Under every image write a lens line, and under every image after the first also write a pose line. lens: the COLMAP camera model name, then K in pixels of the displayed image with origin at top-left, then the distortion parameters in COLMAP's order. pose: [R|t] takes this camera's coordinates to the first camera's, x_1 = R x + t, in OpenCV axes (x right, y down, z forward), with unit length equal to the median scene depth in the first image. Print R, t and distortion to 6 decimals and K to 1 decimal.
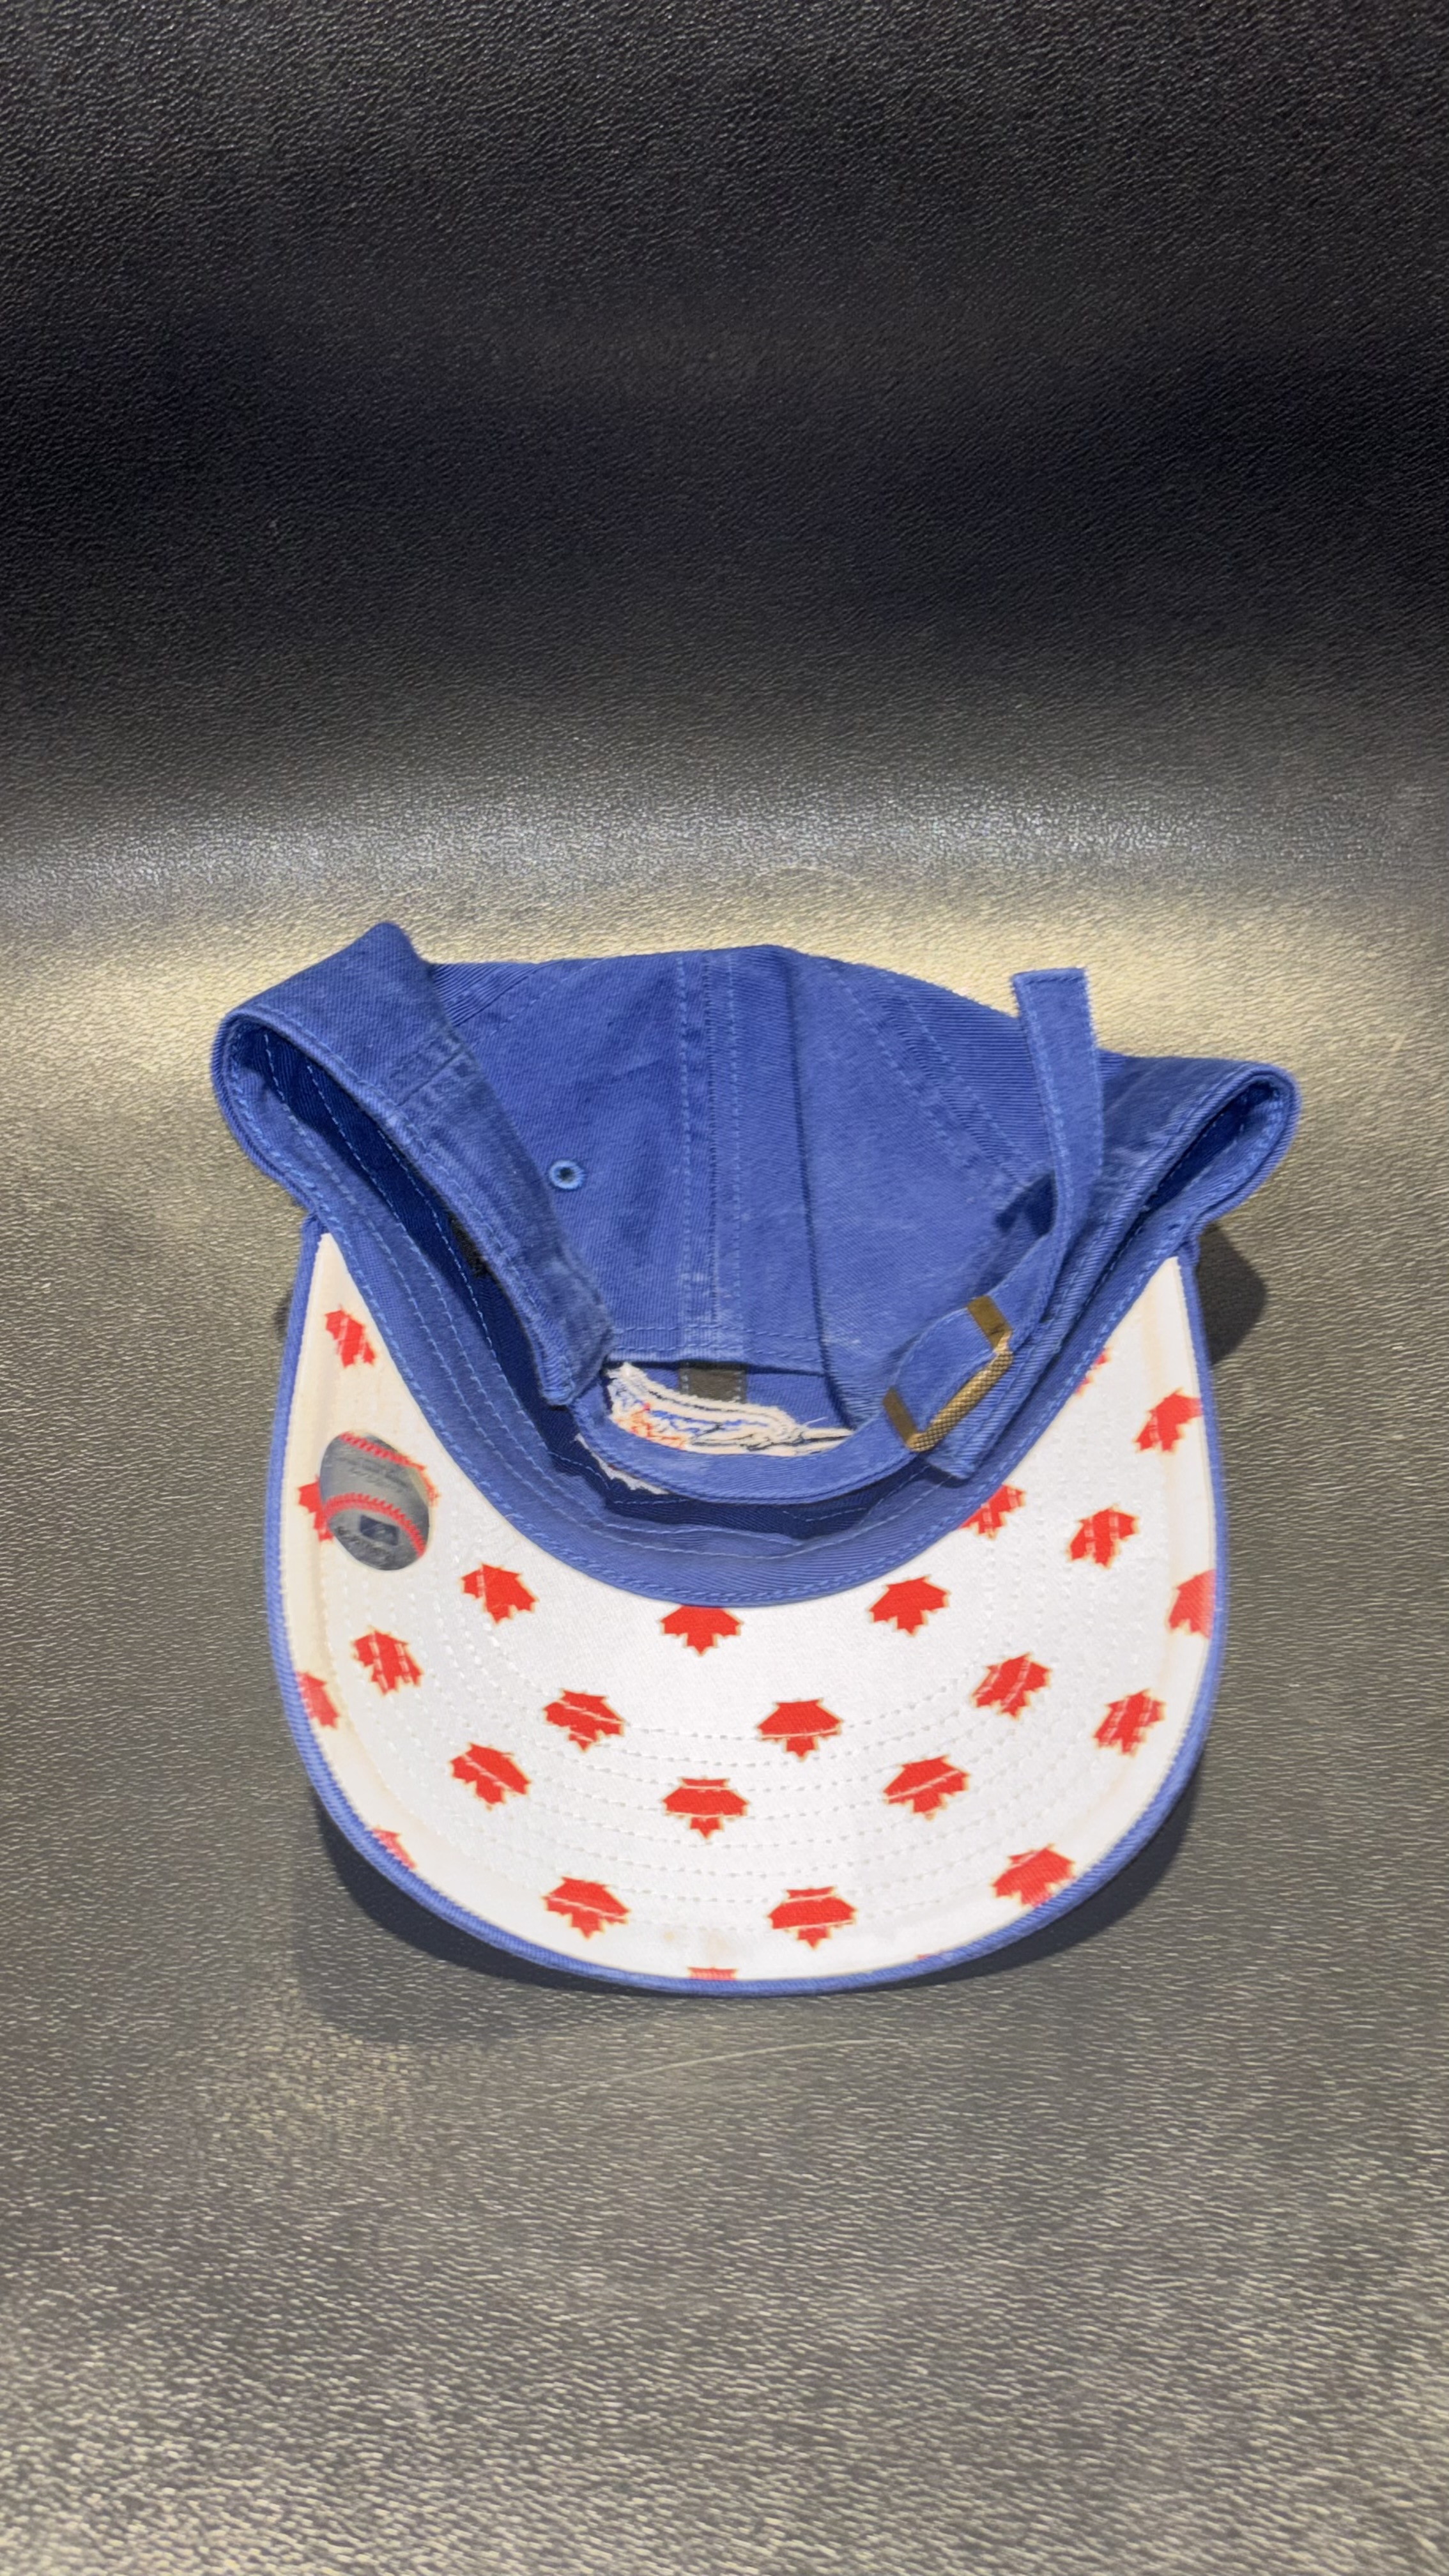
lens RADIAL K [[2554.0, 0, 701.1], [0, 2554.0, 1313.1], [0, 0, 1]] dist [0.008191, 0.000000]
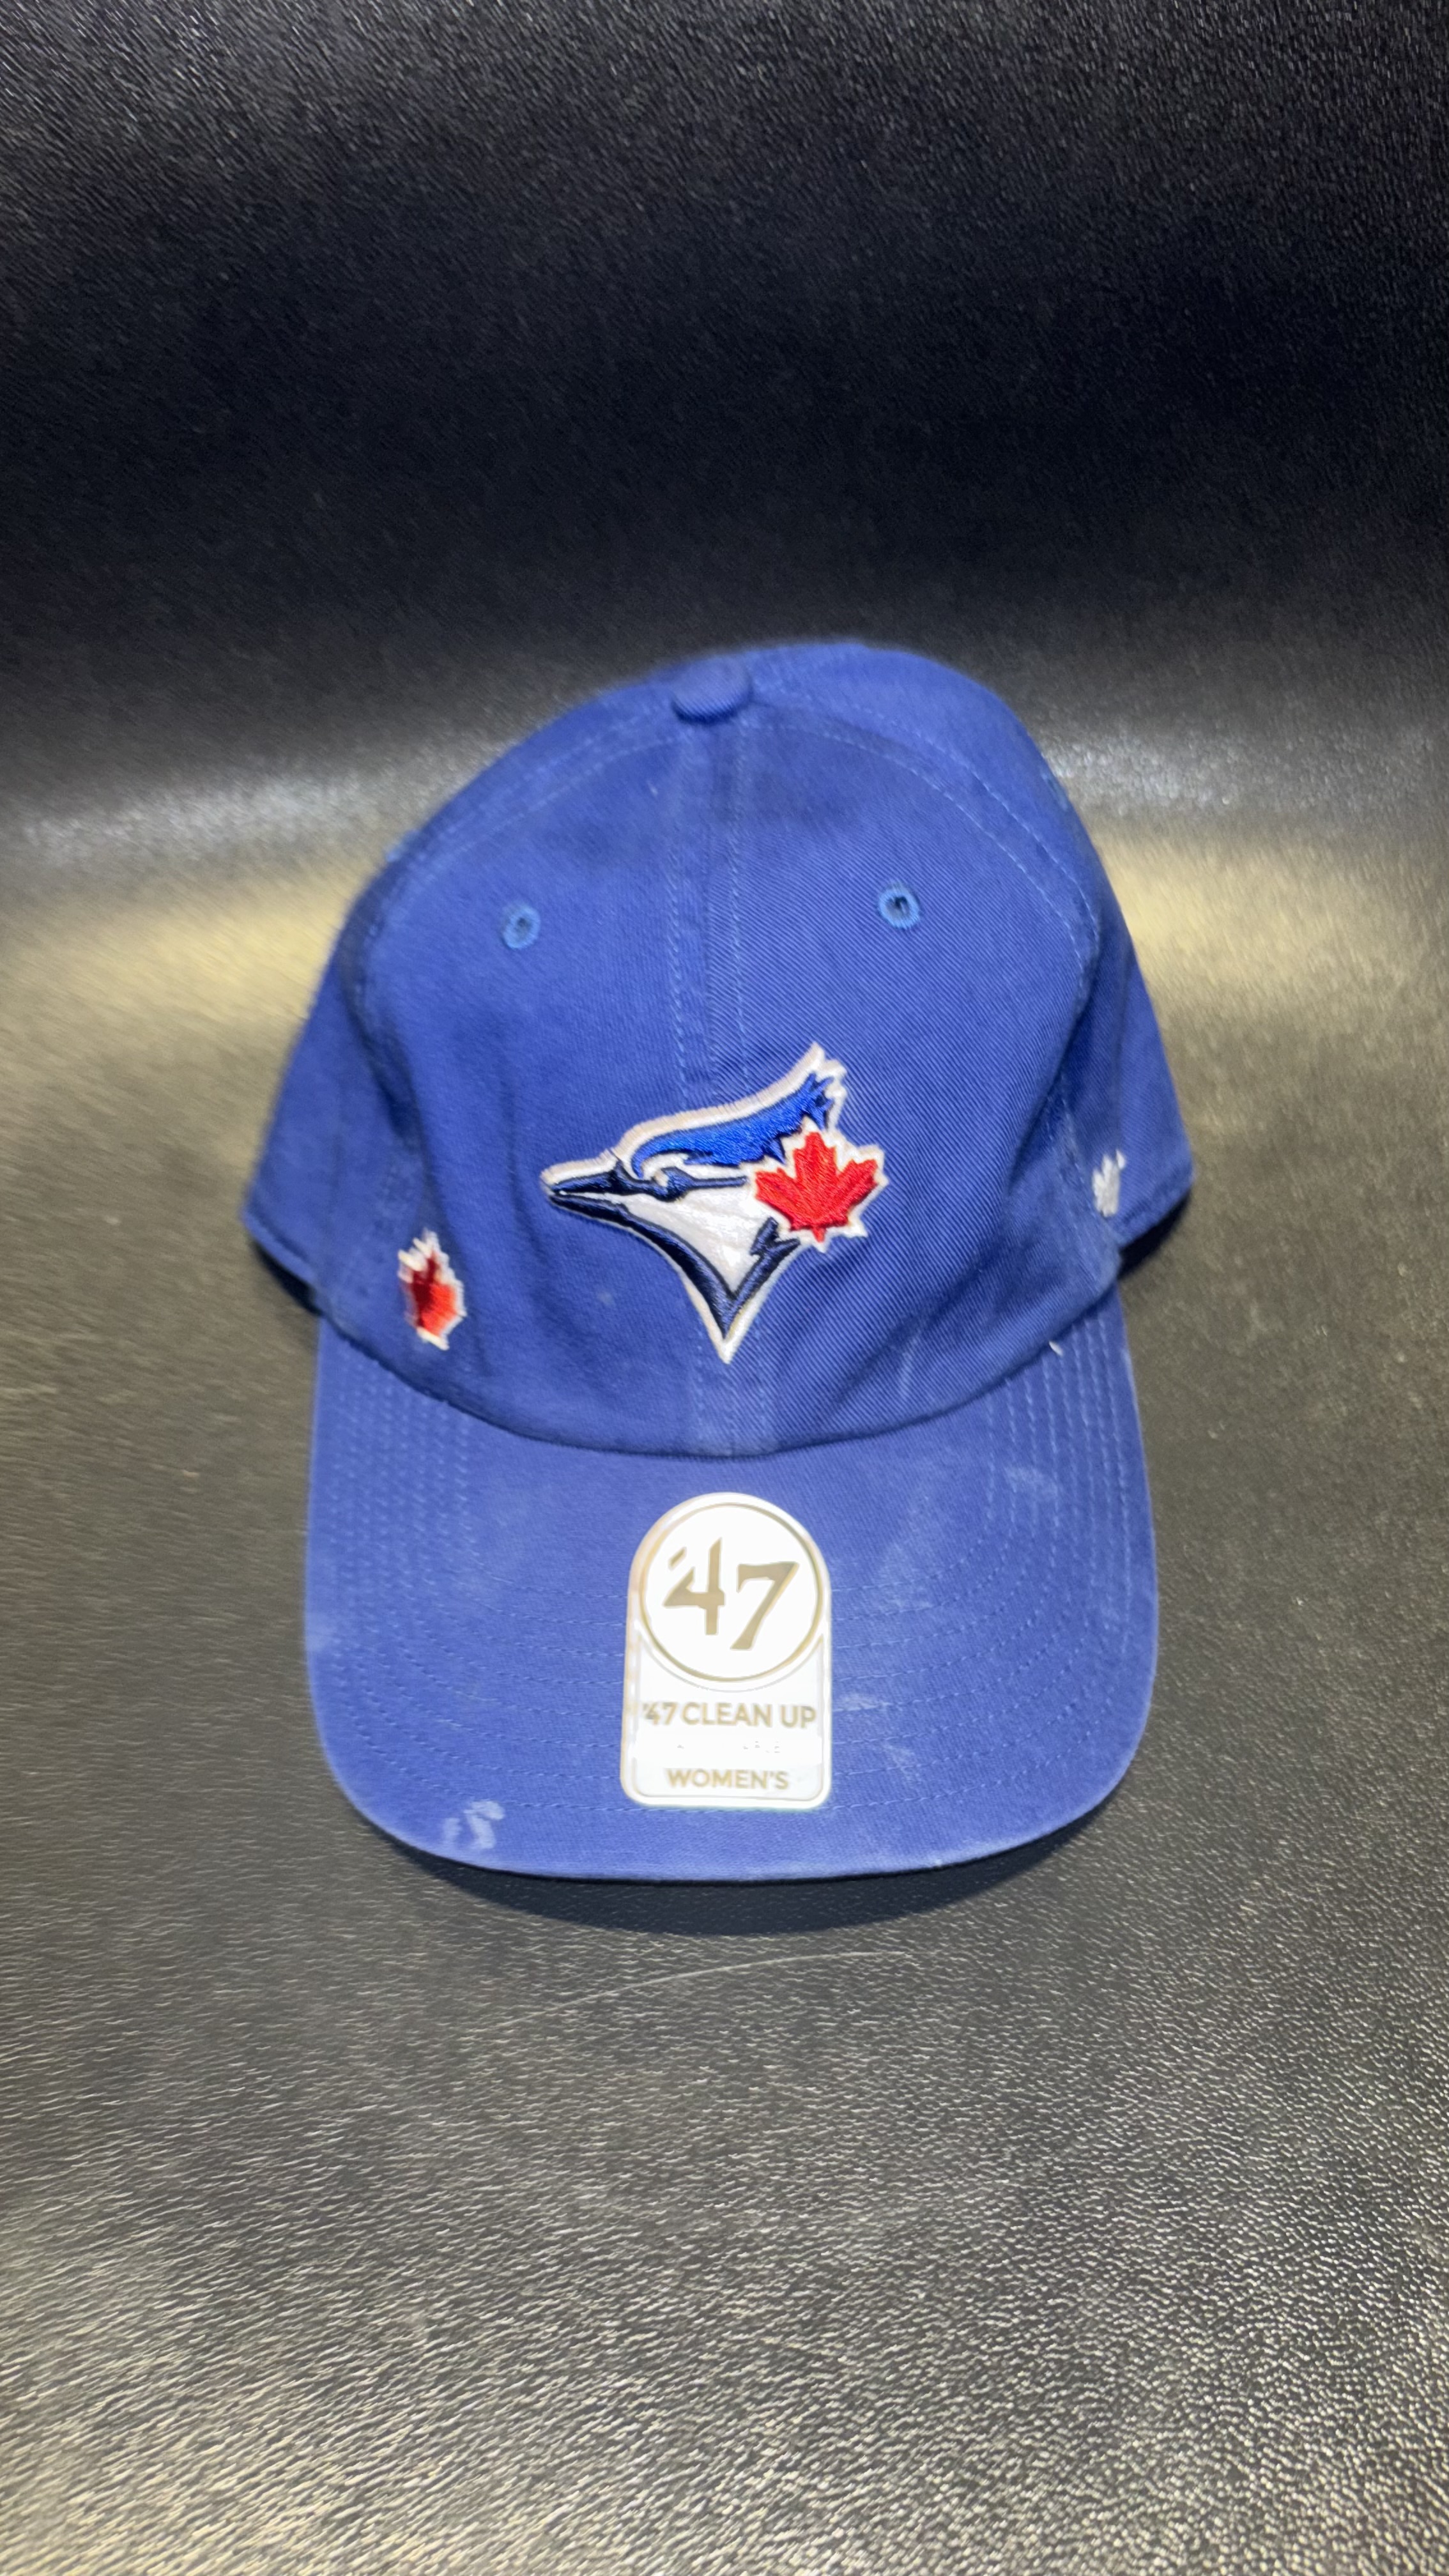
lens RADIAL K [[2068.3, 0, 690.4], [0, 2068.3, 1316.6], [0, 0, 1]] dist [0.012113, -0.023477]
pose [[0.998633, -0.002914, -0.052190, 0.039692], [0.004279, 0.999652, 0.026046, 0.011450], [0.052096, -0.026234, 0.998297, 0.199341]]
